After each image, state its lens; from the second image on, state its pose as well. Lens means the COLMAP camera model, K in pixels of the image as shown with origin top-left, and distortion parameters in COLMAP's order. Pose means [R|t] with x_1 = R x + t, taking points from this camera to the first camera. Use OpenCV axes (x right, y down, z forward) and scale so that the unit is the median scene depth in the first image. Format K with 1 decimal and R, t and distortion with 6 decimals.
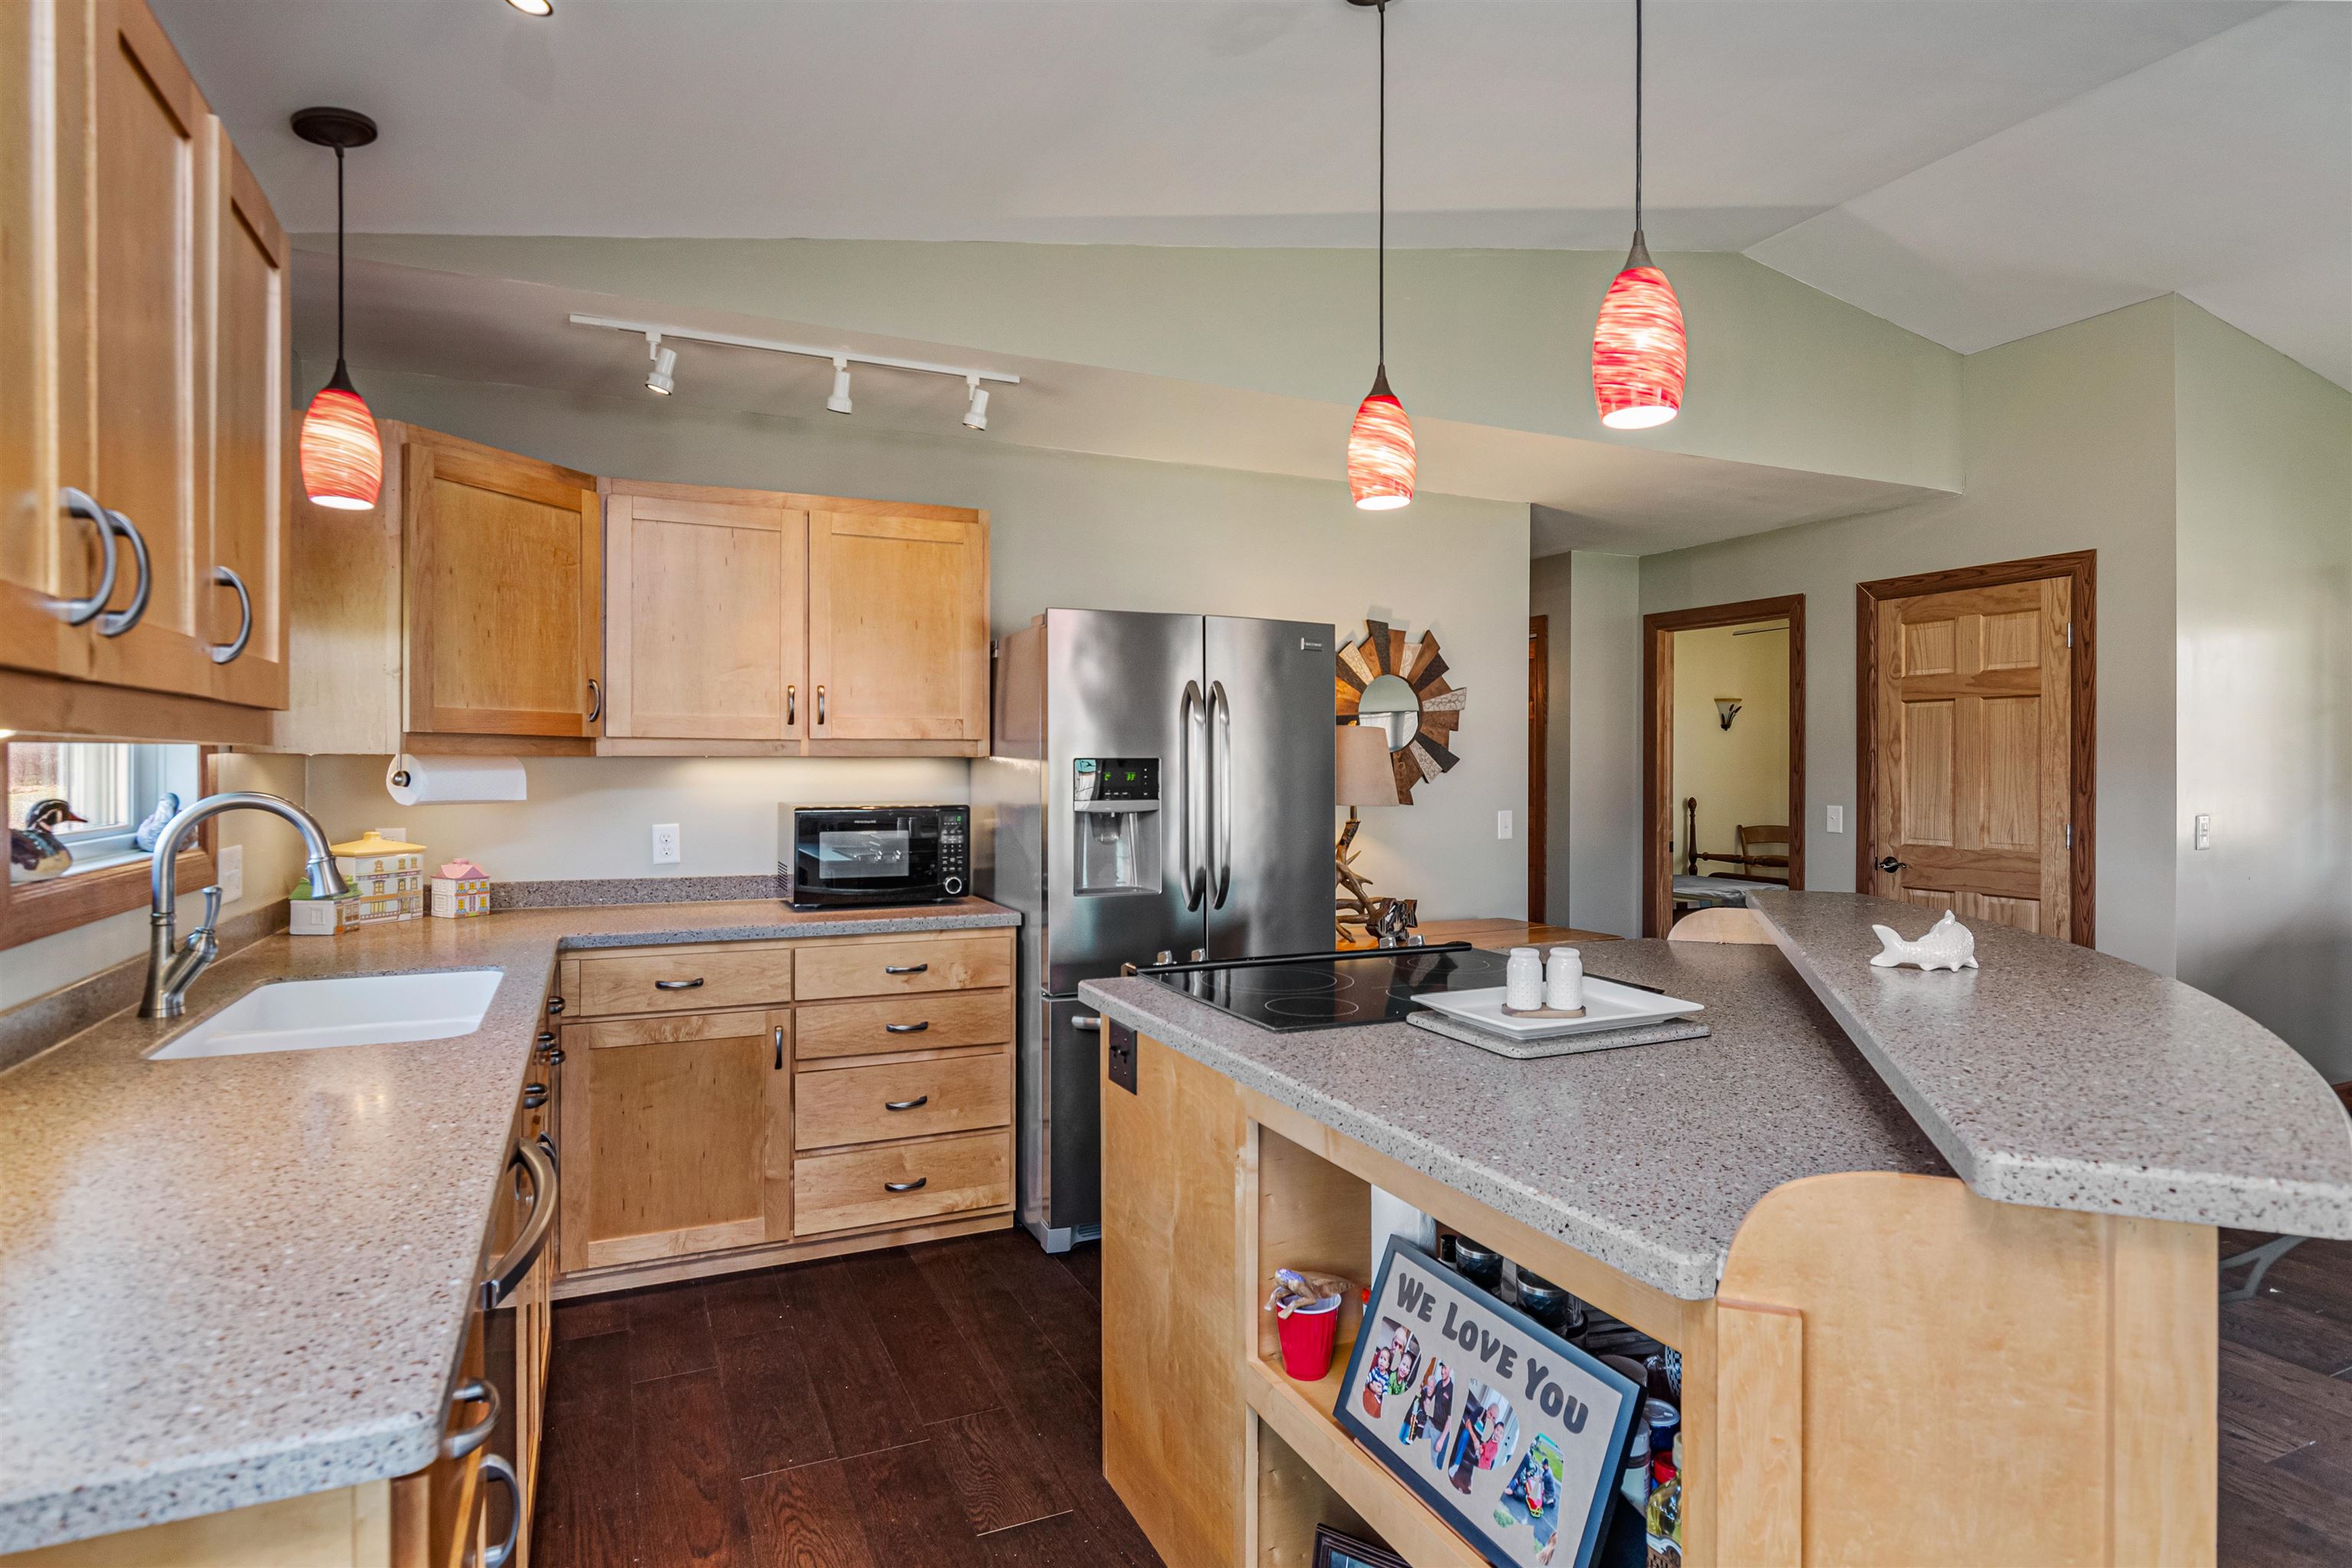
lens RADIAL K [[1228.5, 0, 1168.9], [0, 1228.5, 782.1], [0, 0, 1]] dist [0.002524, -0.001380]
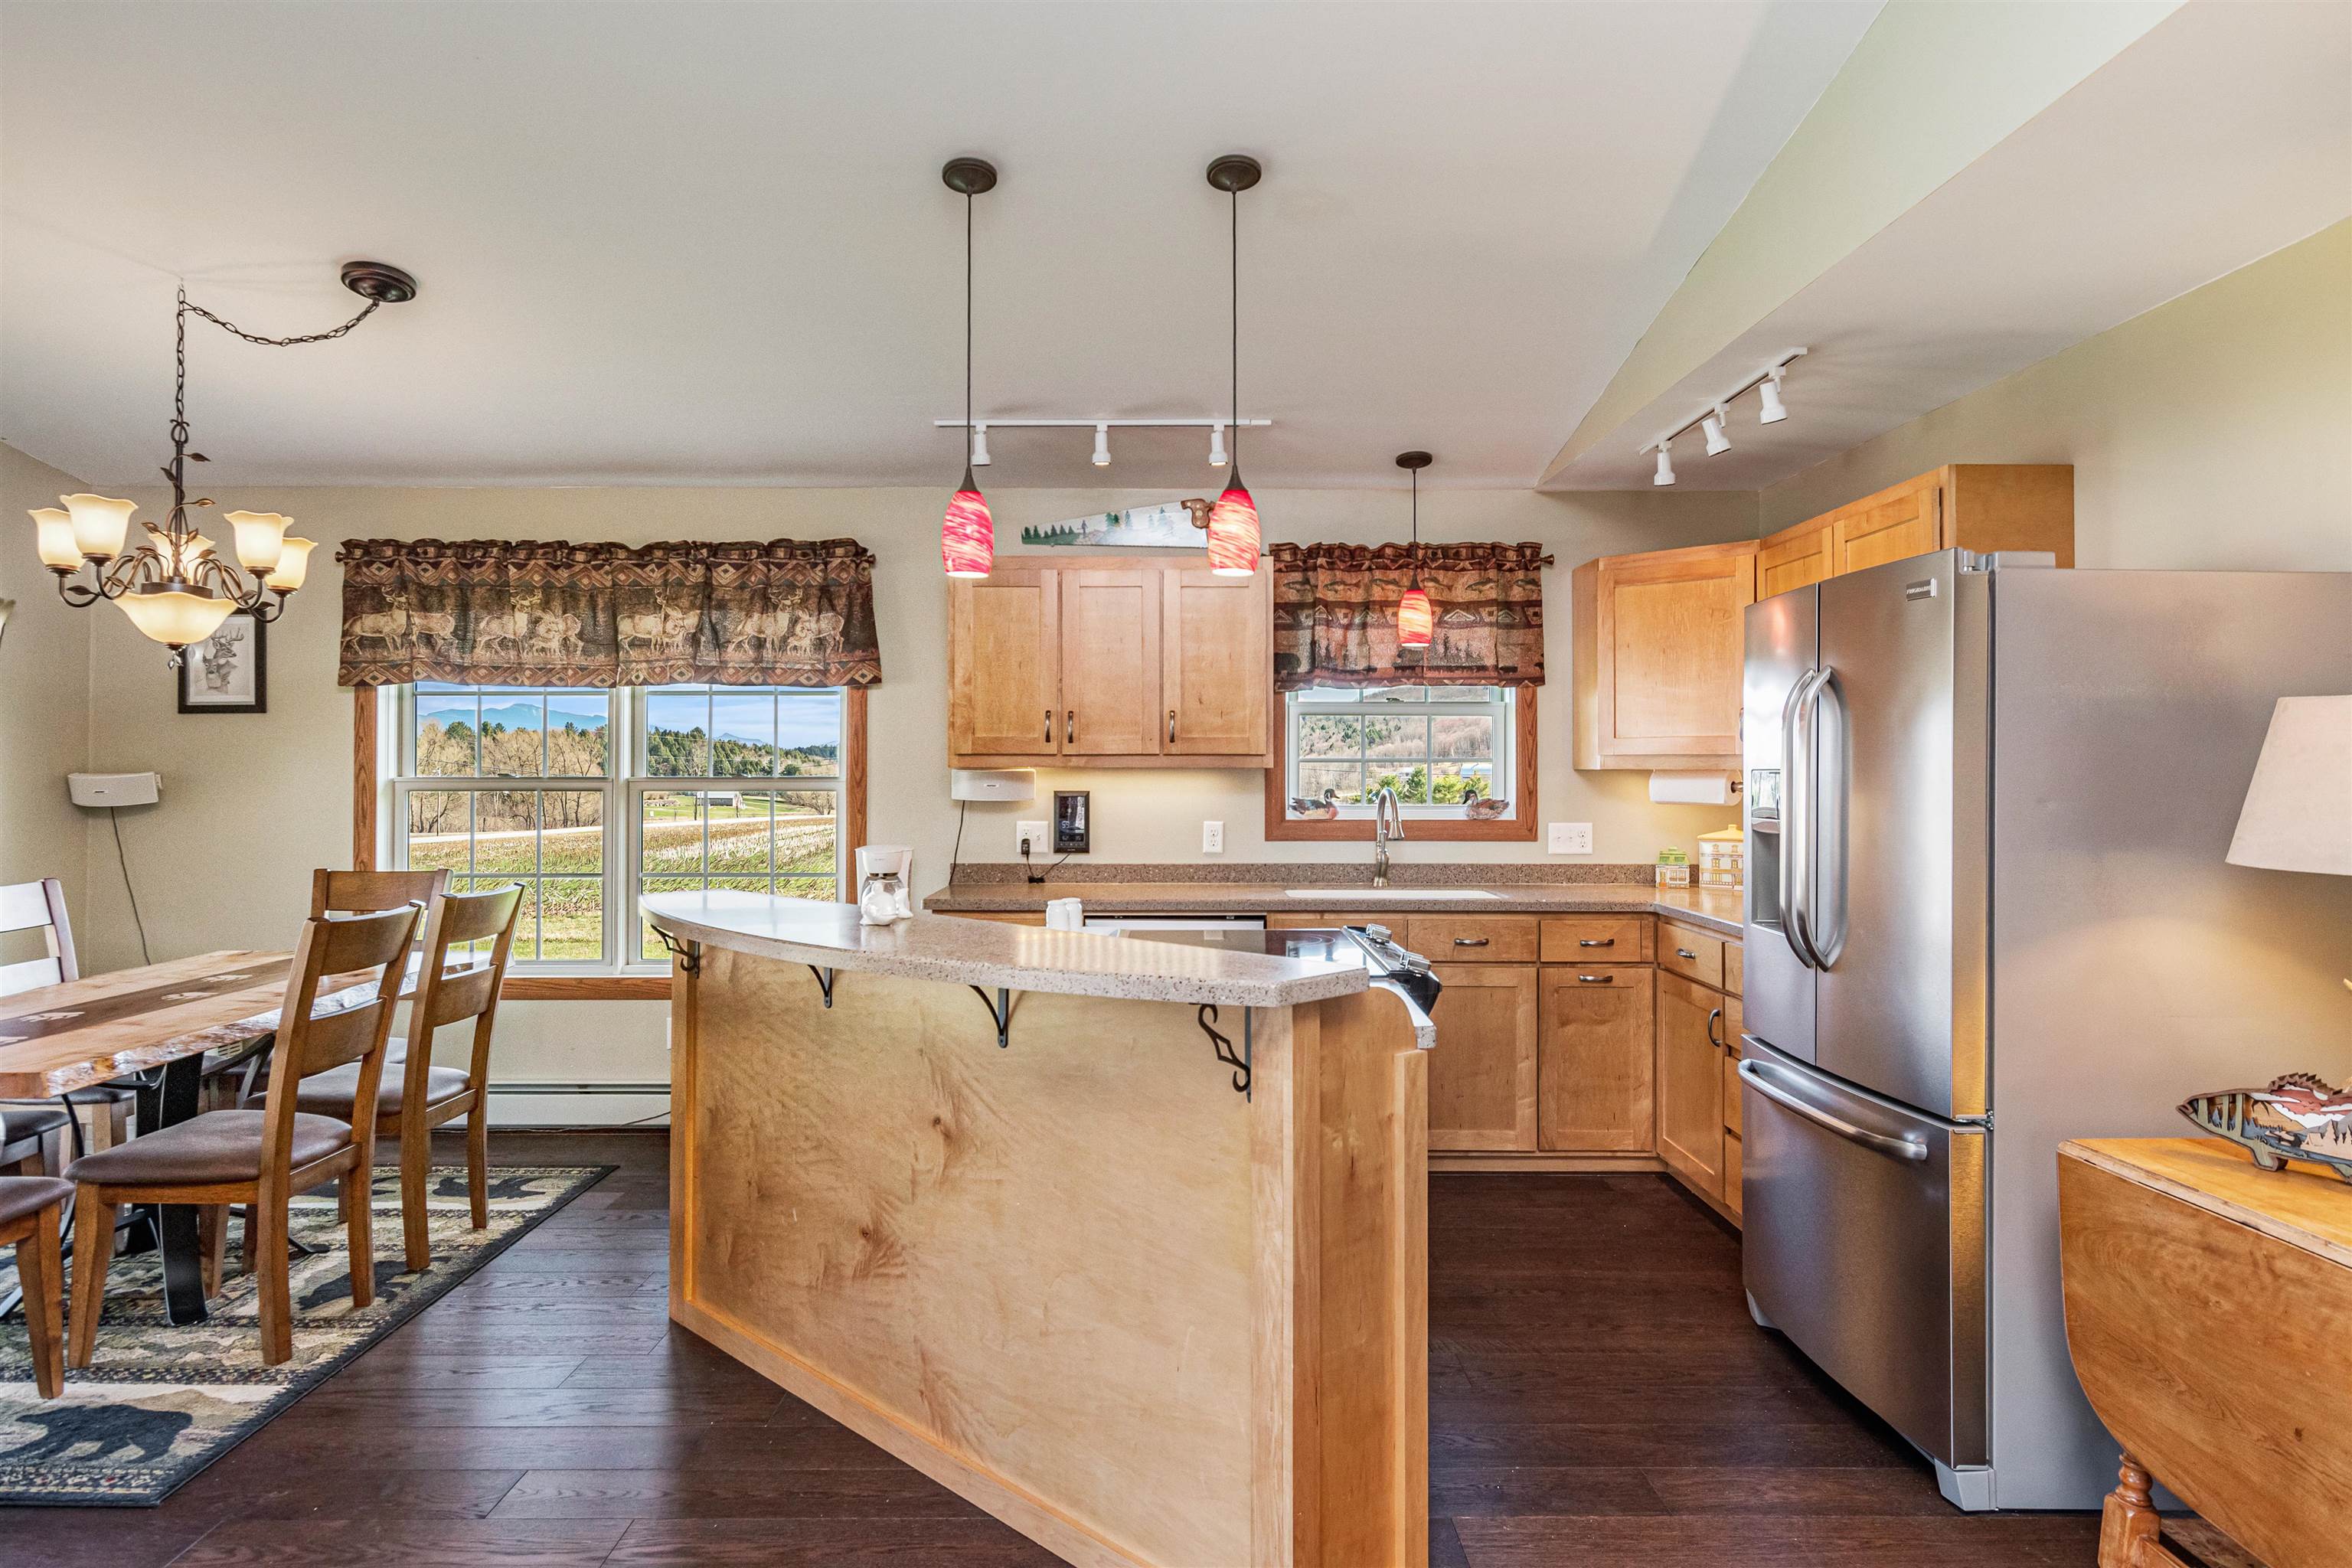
lens RADIAL K [[1384.4, 0, 1168.9], [0, 1384.4, 751.5], [0, 0, 1]] dist [0.001470, -0.000034]
pose [[-0.411258, -0.015658, -0.911385, 1.048697], [-0.015703, 0.999826, -0.010091, -0.016651], [0.911384, 0.010161, -0.411432, 1.058426]]
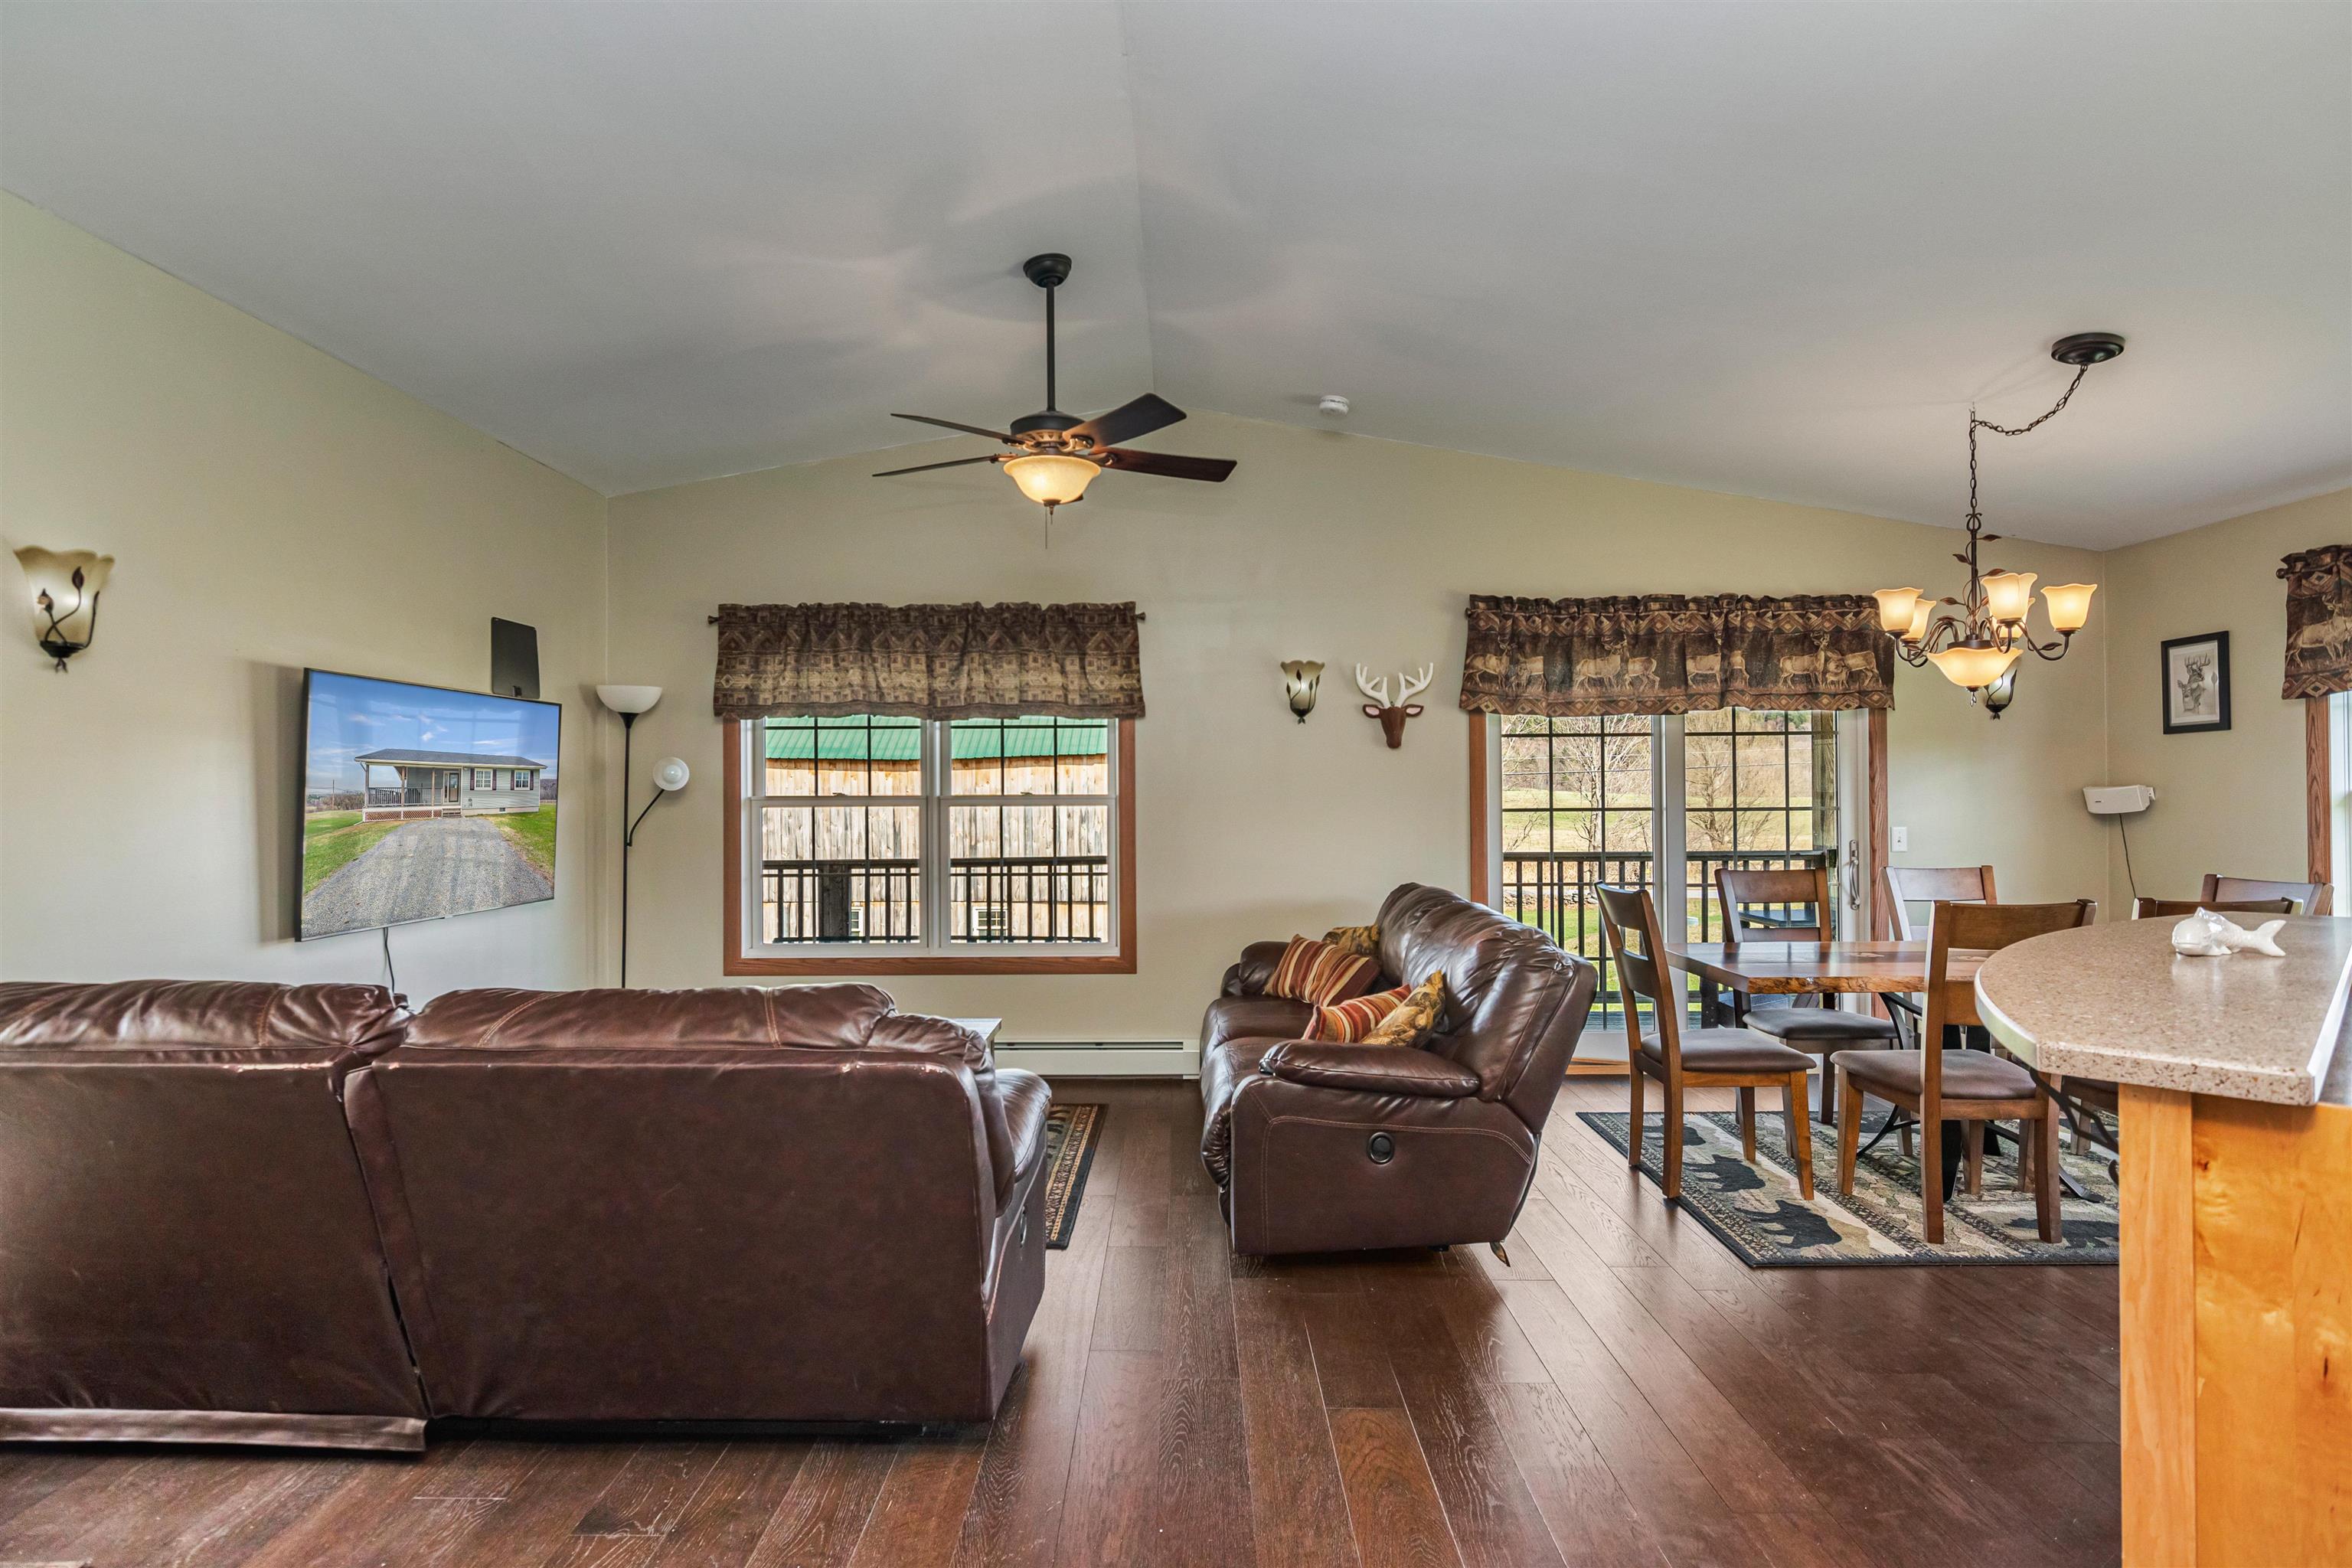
lens RADIAL K [[1199.7, 0, 1172.9], [0, 1199.7, 787.2], [0, 0, 1]] dist [-0.000637, -0.001140]
pose [[-0.904240, 0.007378, 0.426960, 0.571677], [0.012520, 0.999879, 0.009236, -0.019494], [-0.426841, 0.013697, -0.904223, 1.364098]]
